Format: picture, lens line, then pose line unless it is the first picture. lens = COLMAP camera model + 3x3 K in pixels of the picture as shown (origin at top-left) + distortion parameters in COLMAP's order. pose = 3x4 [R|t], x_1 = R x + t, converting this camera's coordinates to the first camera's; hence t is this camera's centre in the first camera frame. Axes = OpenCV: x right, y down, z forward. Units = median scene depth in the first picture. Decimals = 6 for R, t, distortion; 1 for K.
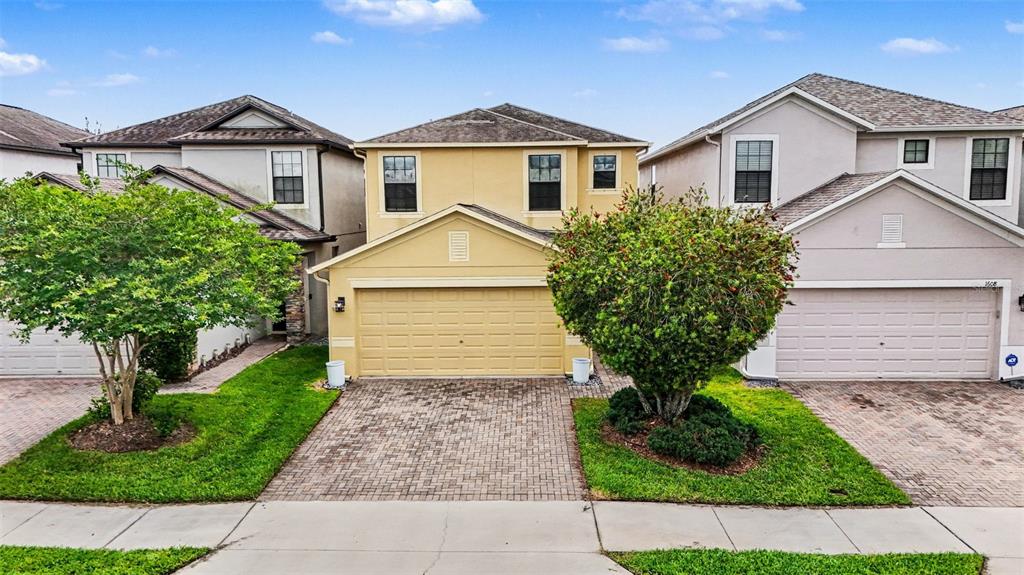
lens RADIAL K [[761.5, 0, 512.0], [0, 761.5, 287.5], [0, 0, 1]] dist [0.073407, -0.007874]
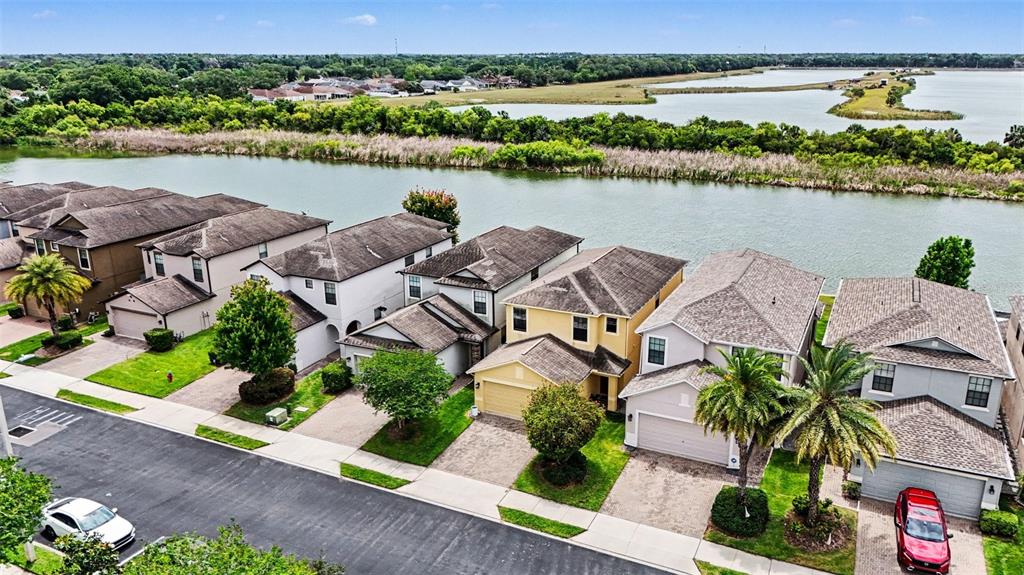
lens RADIAL K [[761.5, 0, 512.0], [0, 761.5, 287.5], [0, 0, 1]] dist [0.073407, -0.007874]
pose [[0.910944, 0.128536, -0.391995, 1.158863], [-0.049450, 0.977392, 0.205574, -1.138718], [0.409556, -0.167882, 0.896705, -1.666845]]
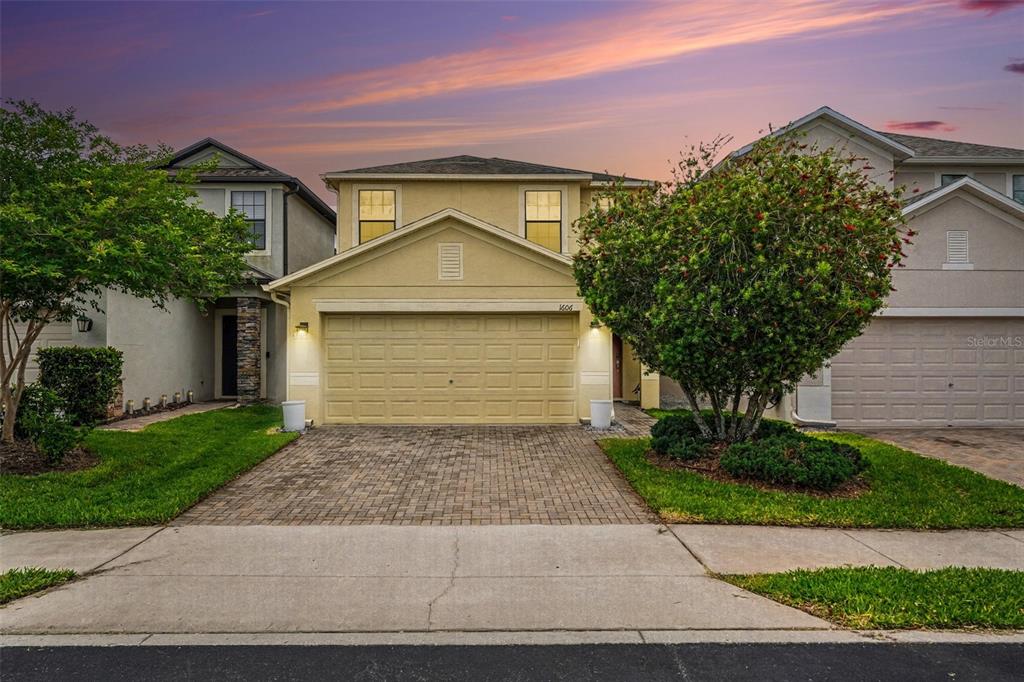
lens RADIAL K [[735.3, 0, 512.4], [0, 735.3, 348.6], [0, 0, 1]] dist [-0.003243, 0.036485]
pose [[0.998470, 0.012453, 0.053872, -0.060227], [-0.006226, 0.993435, -0.114231, 0.170927], [-0.054941, 0.113721, 0.991992, 0.291561]]
